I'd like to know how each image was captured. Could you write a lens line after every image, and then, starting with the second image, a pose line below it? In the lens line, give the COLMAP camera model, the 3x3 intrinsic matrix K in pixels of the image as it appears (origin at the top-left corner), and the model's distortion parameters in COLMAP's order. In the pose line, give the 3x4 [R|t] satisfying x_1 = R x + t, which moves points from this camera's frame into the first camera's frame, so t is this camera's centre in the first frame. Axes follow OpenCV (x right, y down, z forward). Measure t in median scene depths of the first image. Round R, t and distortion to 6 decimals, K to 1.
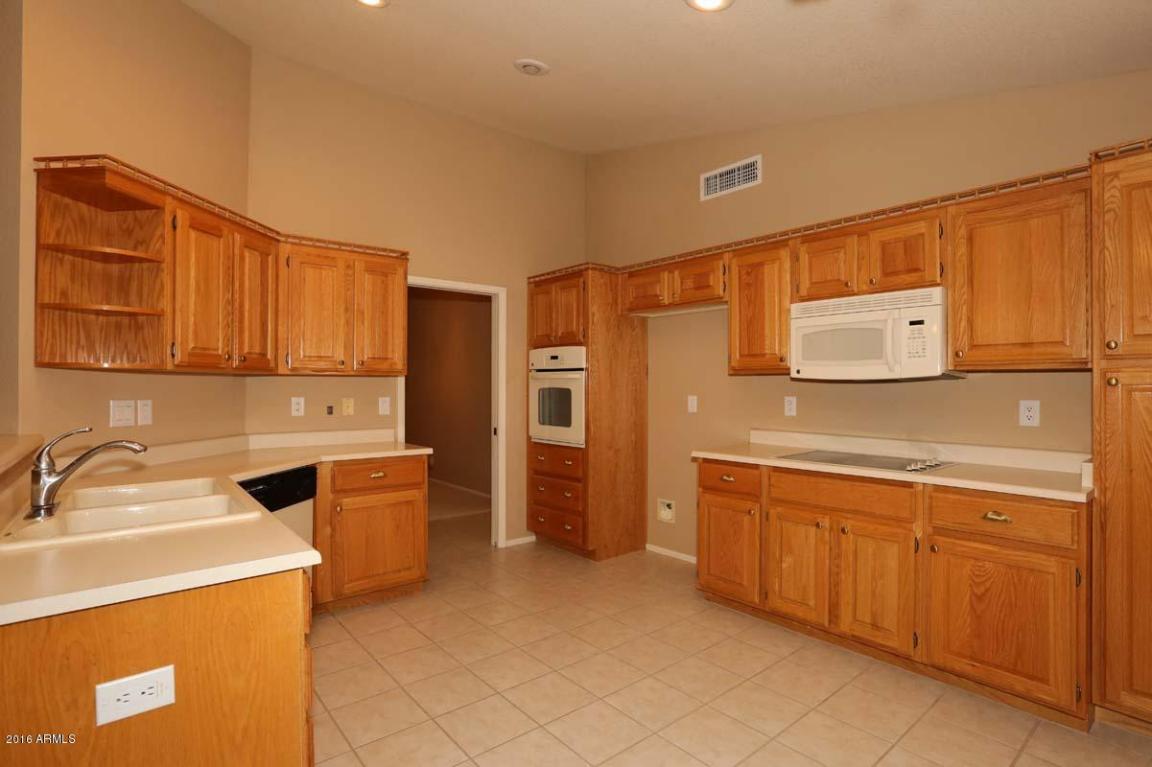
lens RADIAL K [[562.4, 0, 576.0], [0, 562.4, 383.5], [0, 0, 1]] dist [-0.071670, 0.035412]
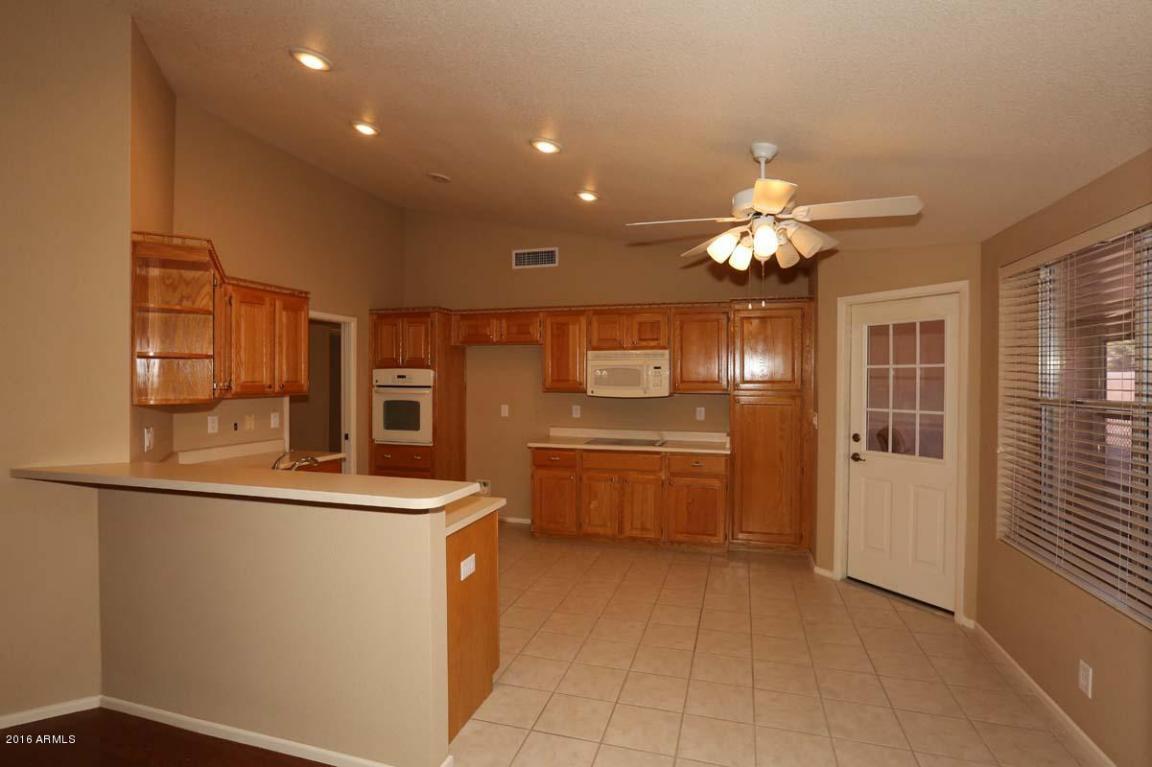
lens RADIAL K [[562.4, 0, 576.0], [0, 562.4, 383.5], [0, 0, 1]] dist [-0.071670, 0.035412]
pose [[0.827098, -0.003203, 0.562049, -0.536526], [-0.004011, 0.999925, 0.011602, -0.059821], [-0.562044, -0.011851, 0.827022, -0.340301]]
